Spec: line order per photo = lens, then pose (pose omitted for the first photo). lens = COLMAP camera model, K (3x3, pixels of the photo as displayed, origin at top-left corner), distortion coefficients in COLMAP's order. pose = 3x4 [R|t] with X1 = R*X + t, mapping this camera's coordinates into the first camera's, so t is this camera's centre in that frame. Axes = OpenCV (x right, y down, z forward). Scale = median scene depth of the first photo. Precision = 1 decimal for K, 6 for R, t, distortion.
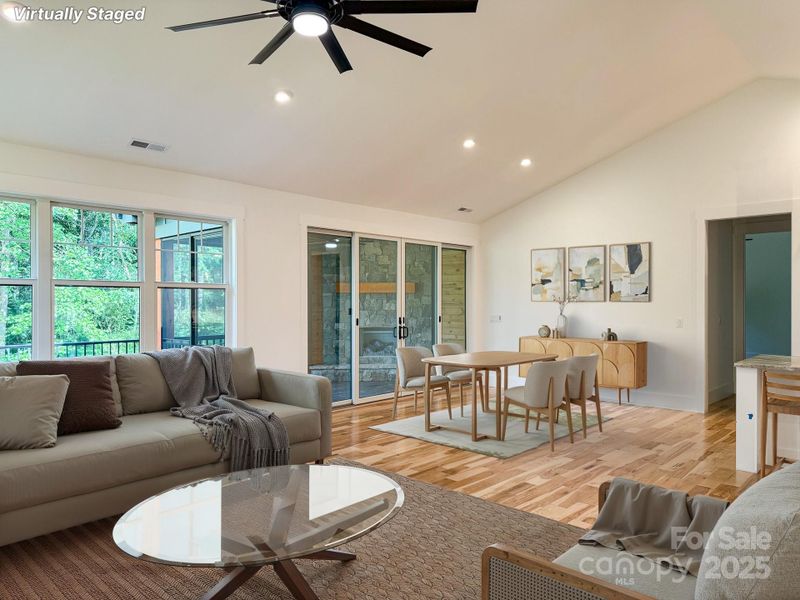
lens RADIAL K [[562.3, 0, 400.0], [0, 562.3, 300.0], [0, 0, 1]] dist [0.076081, -0.127770]
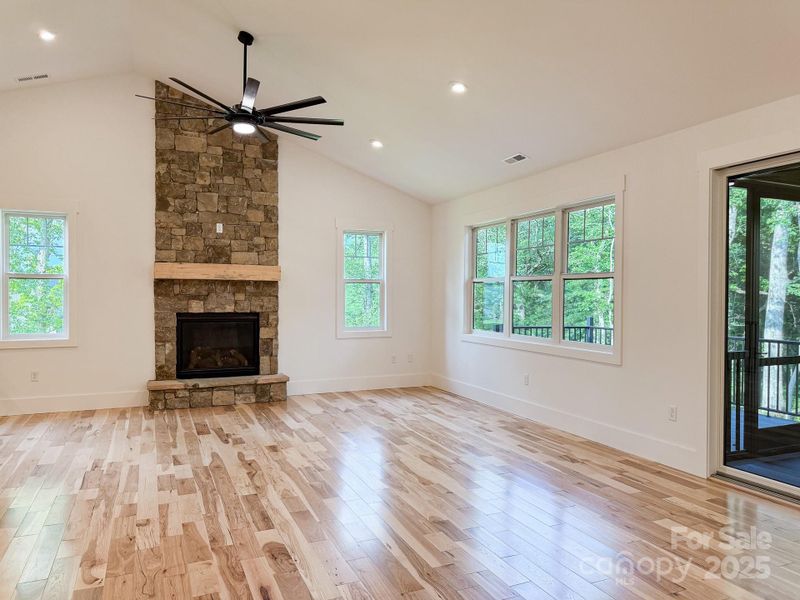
lens RADIAL K [[562.3, 0, 400.0], [0, 562.3, 300.0], [0, 0, 1]] dist [0.076081, -0.127770]
pose [[-0.388274, 0.003329, -0.921538, 0.874960], [-0.010072, 0.999918, 0.007856, 0.011265], [0.921489, 0.012332, -0.388208, 1.486587]]
